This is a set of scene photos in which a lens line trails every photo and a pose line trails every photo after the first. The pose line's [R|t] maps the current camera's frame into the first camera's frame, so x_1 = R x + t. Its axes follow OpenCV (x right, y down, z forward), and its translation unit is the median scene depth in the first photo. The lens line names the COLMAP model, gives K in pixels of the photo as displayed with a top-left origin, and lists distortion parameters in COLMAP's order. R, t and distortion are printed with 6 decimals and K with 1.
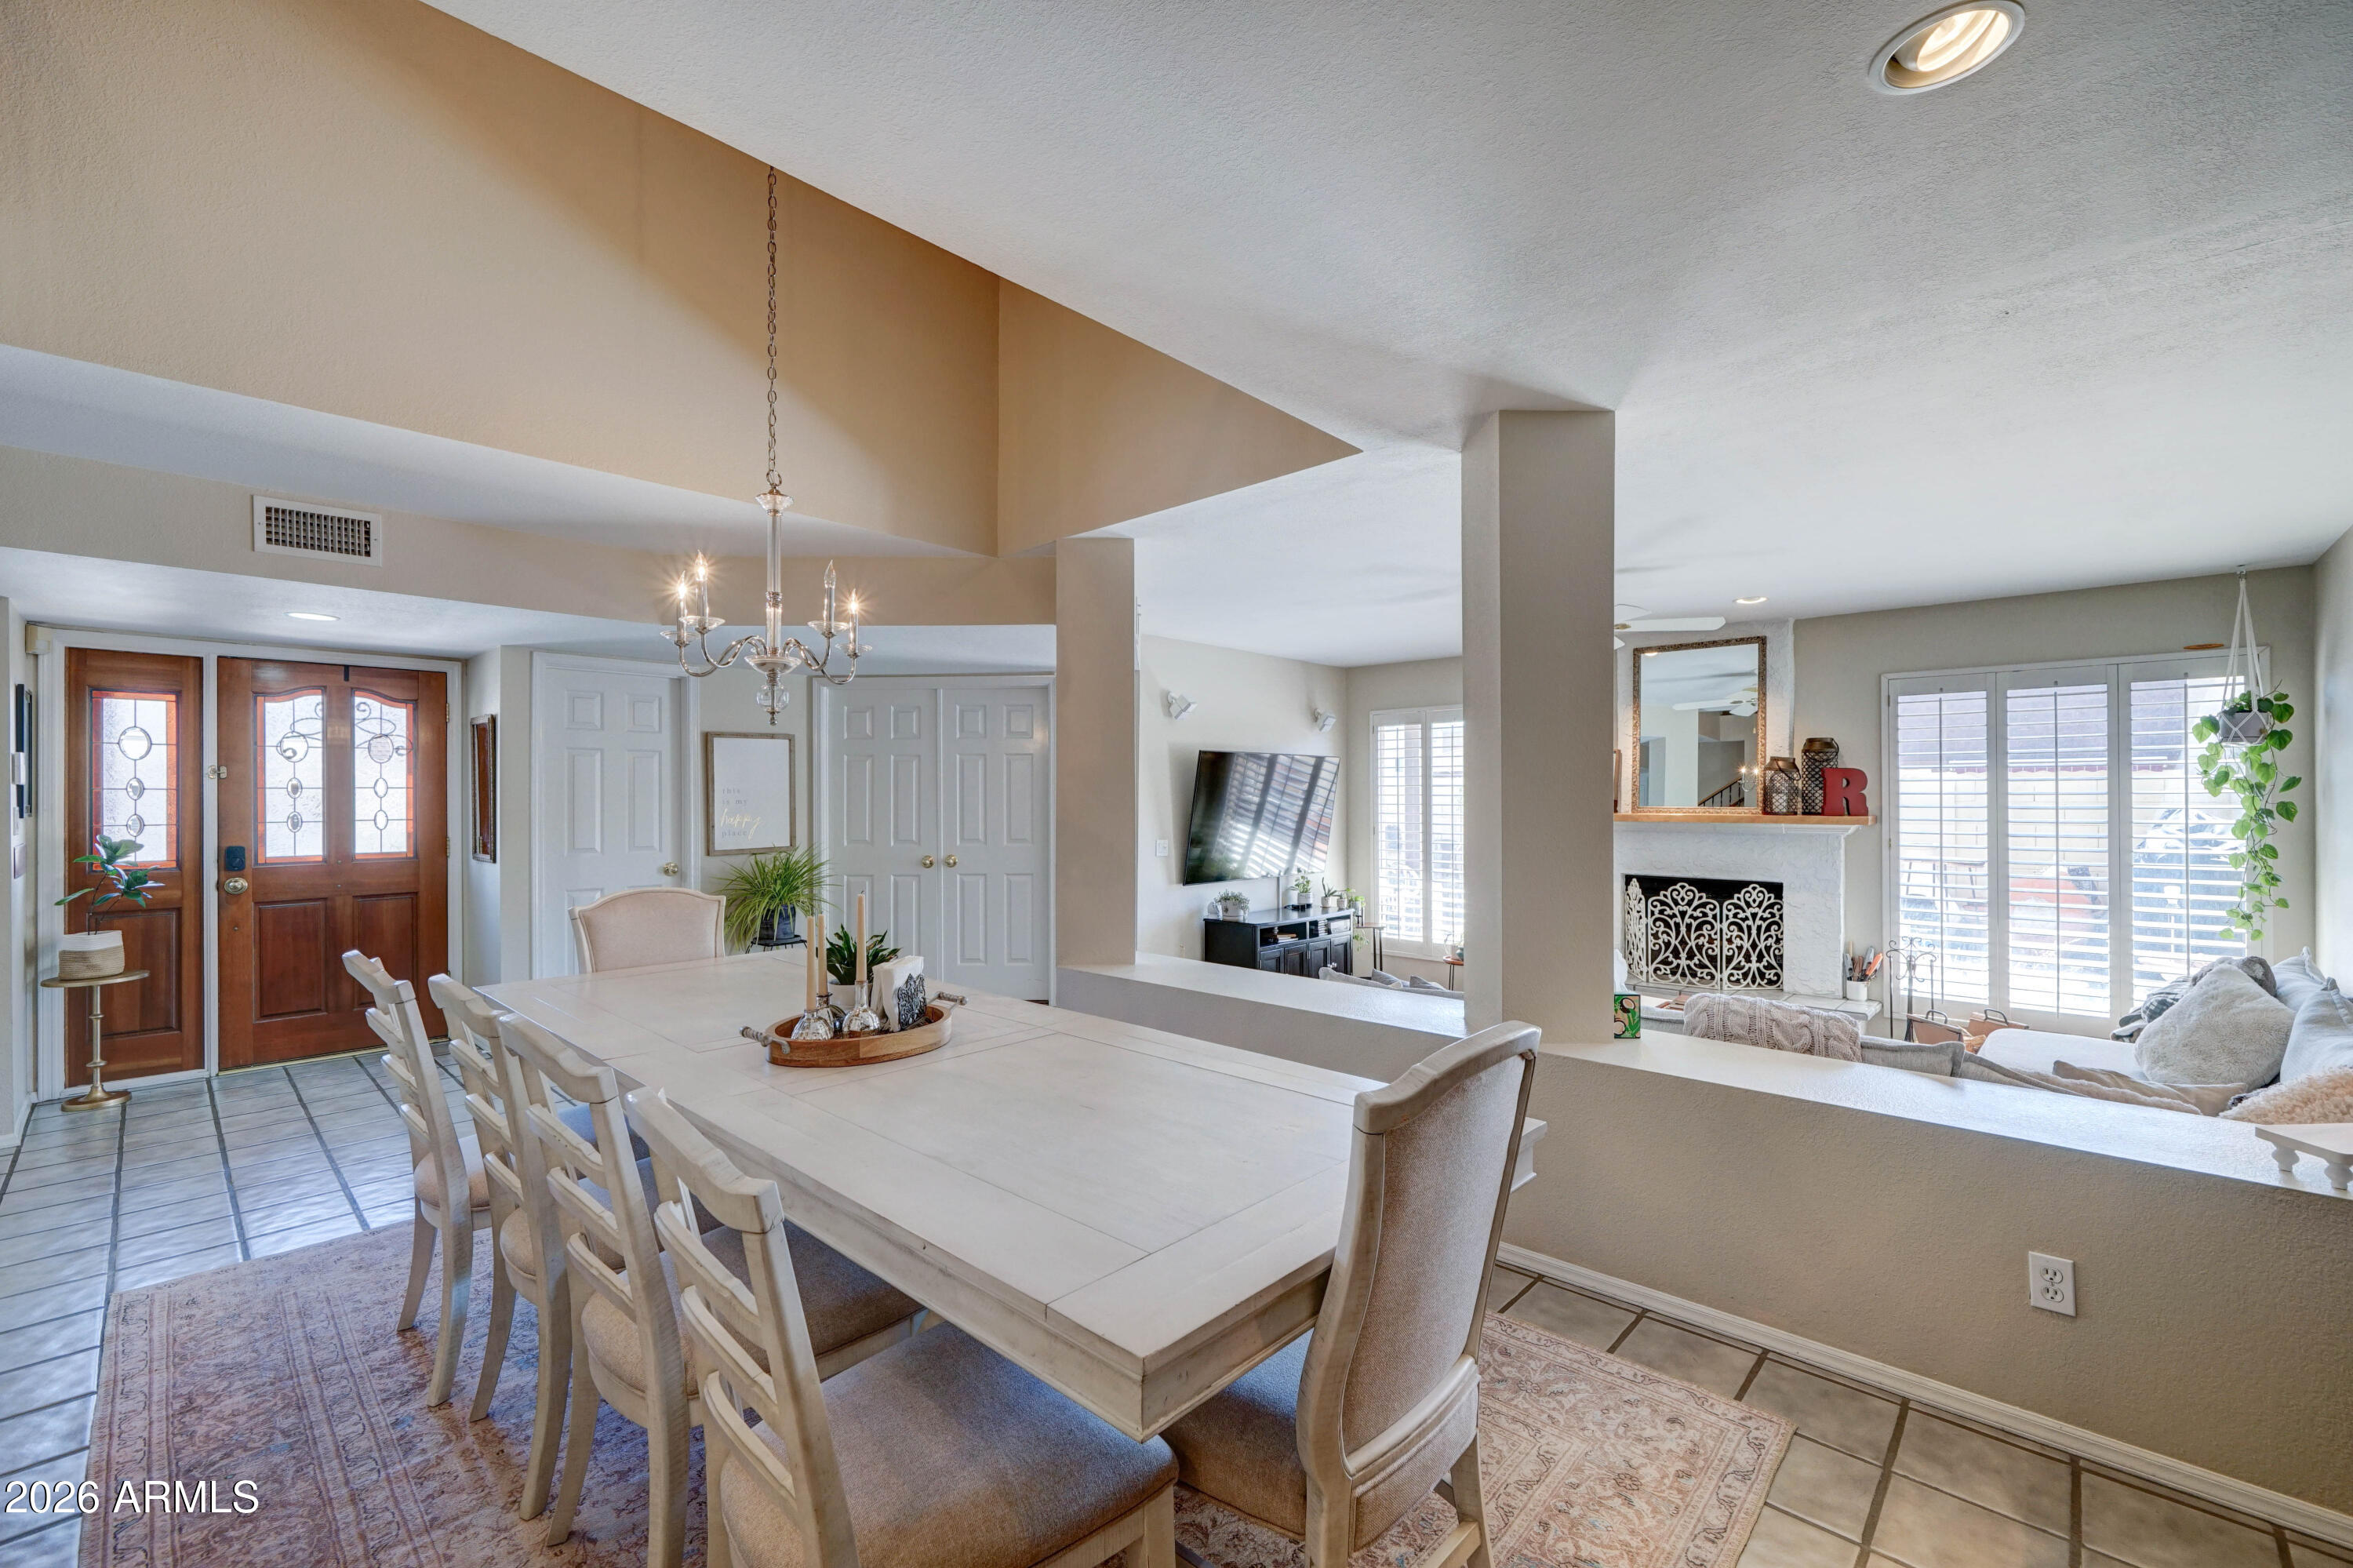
lens RADIAL K [[988.4, 0, 1214.9], [0, 988.4, 792.7], [0, 0, 1]] dist [-0.002008, 0.000747]
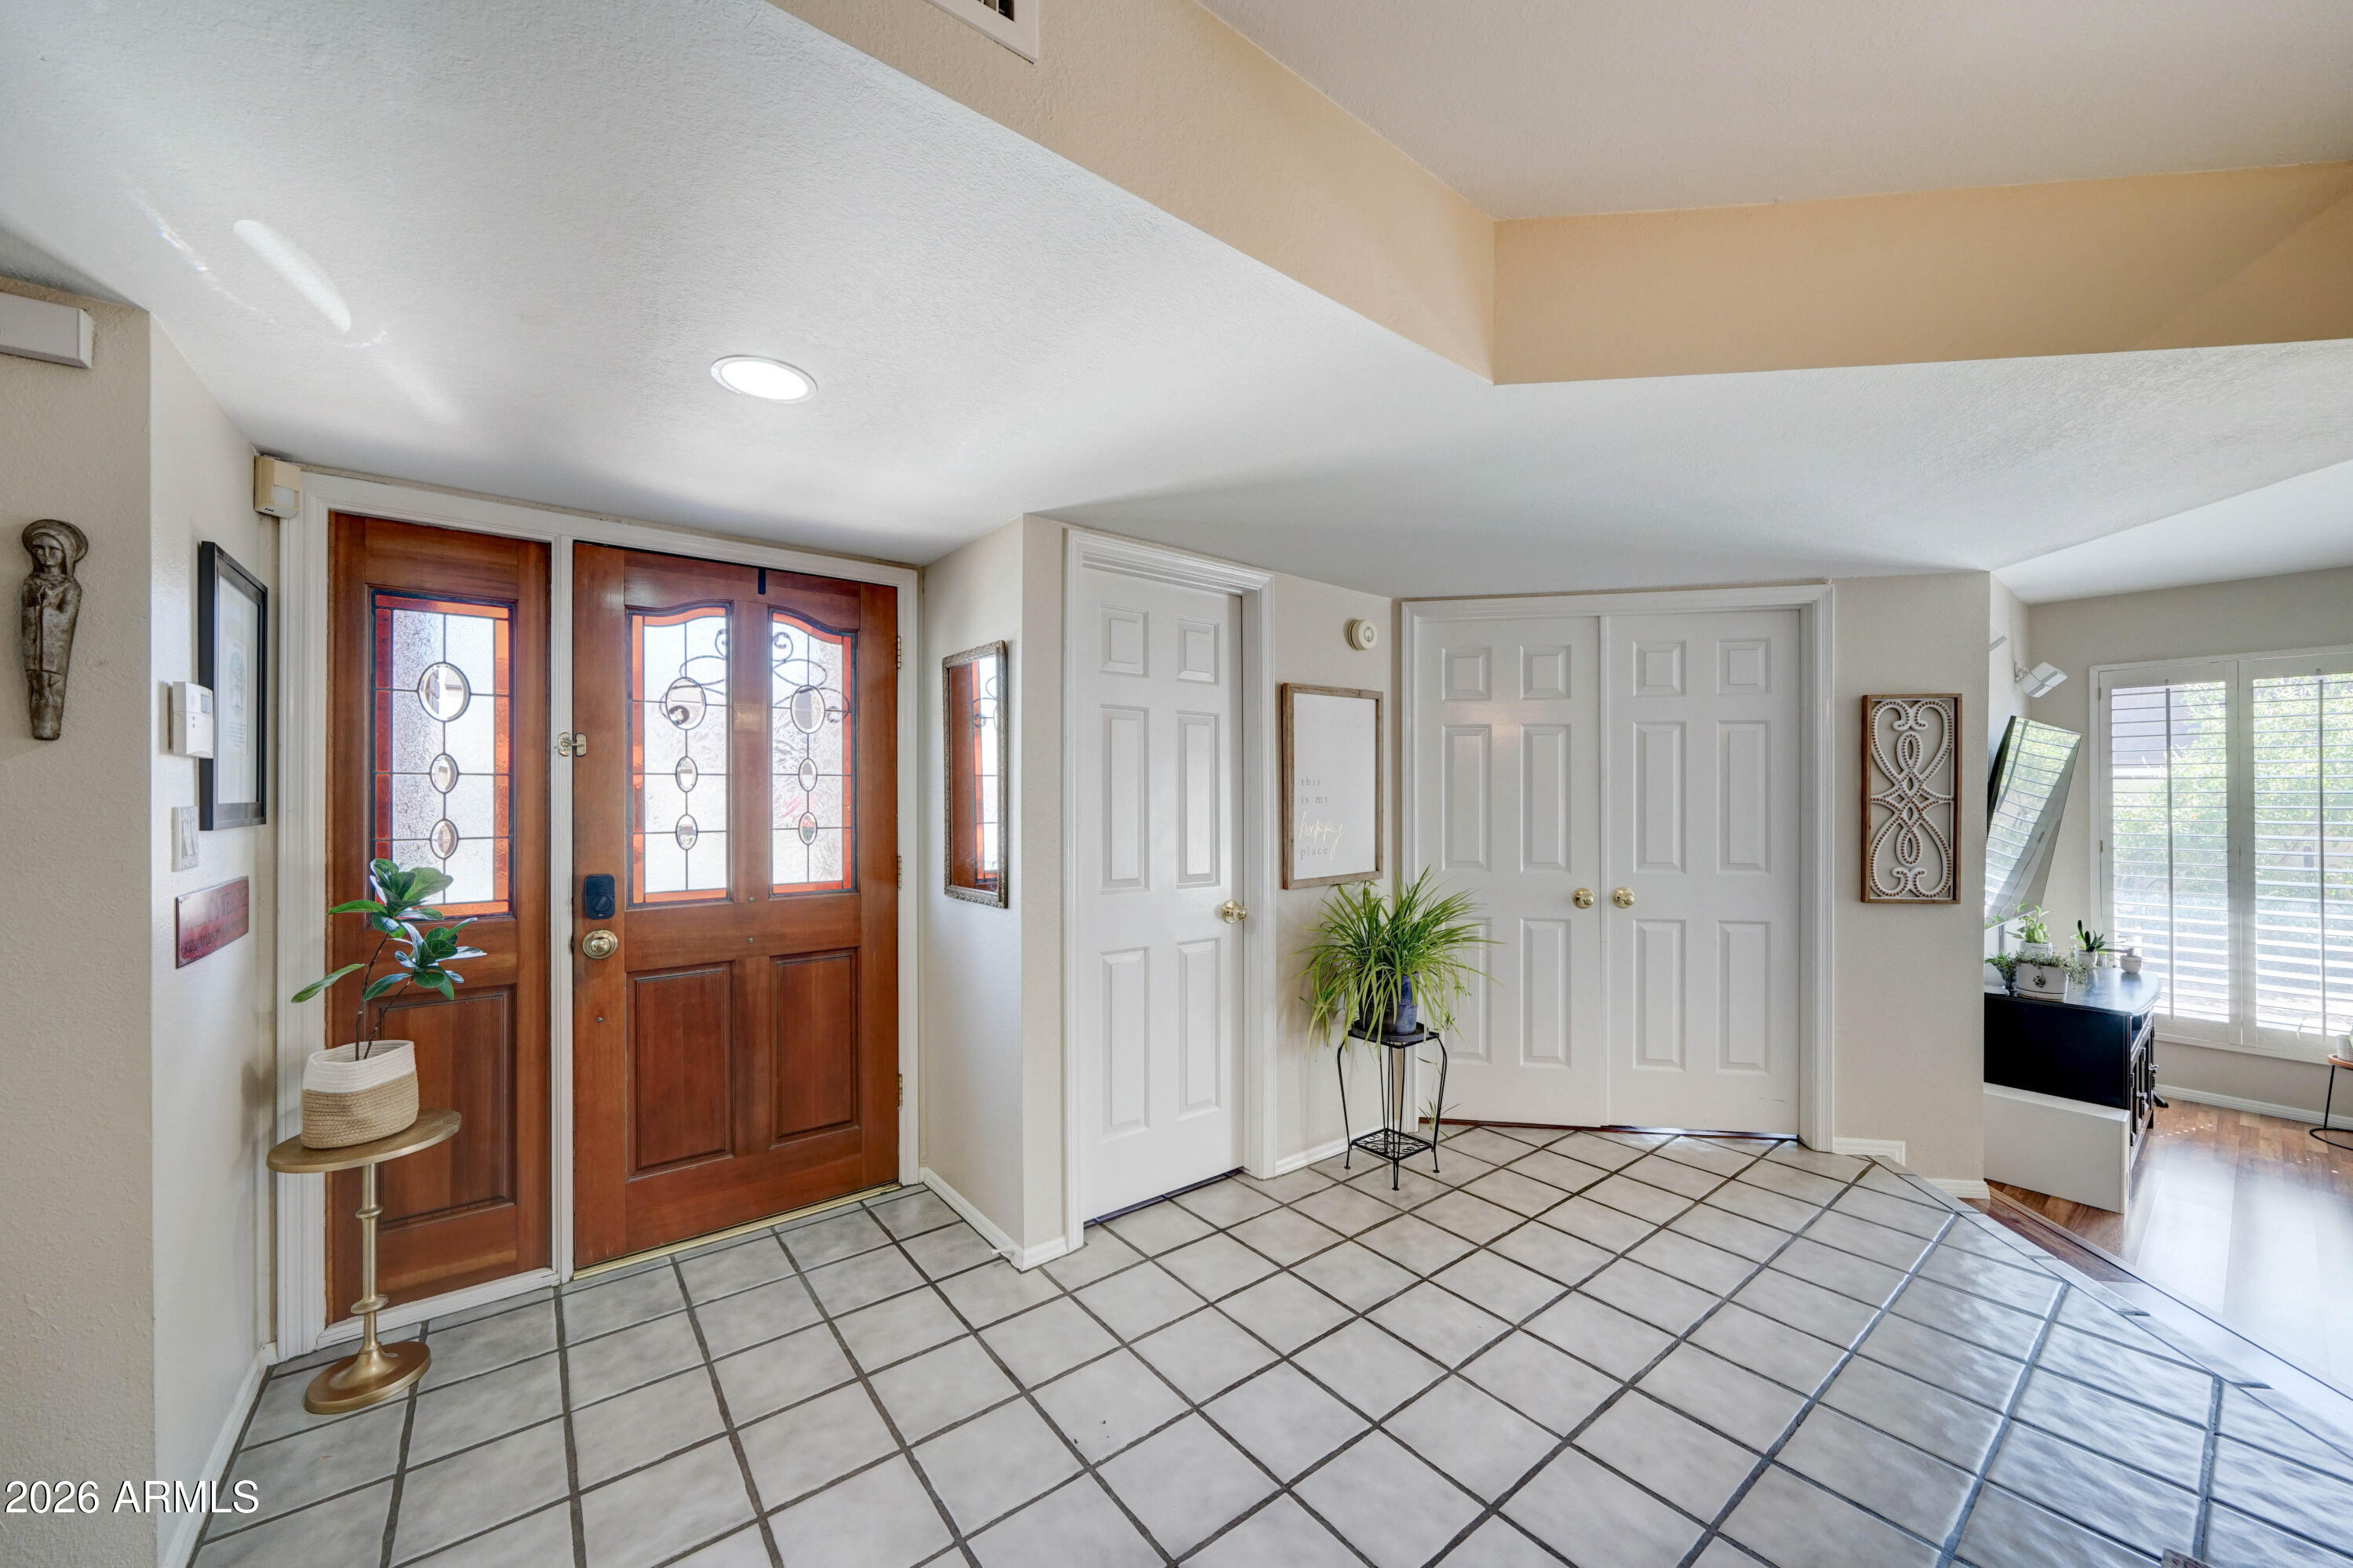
lens RADIAL K [[863.3, 0, 1197.1], [0, 863.3, 792.9], [0, 0, 1]] dist [-0.001364, -0.000358]
pose [[0.987923, -0.000016, -0.154943, -0.536871], [-0.000323, 0.999998, -0.002164, 0.007192], [0.154942, 0.002188, 0.987921, 0.524589]]
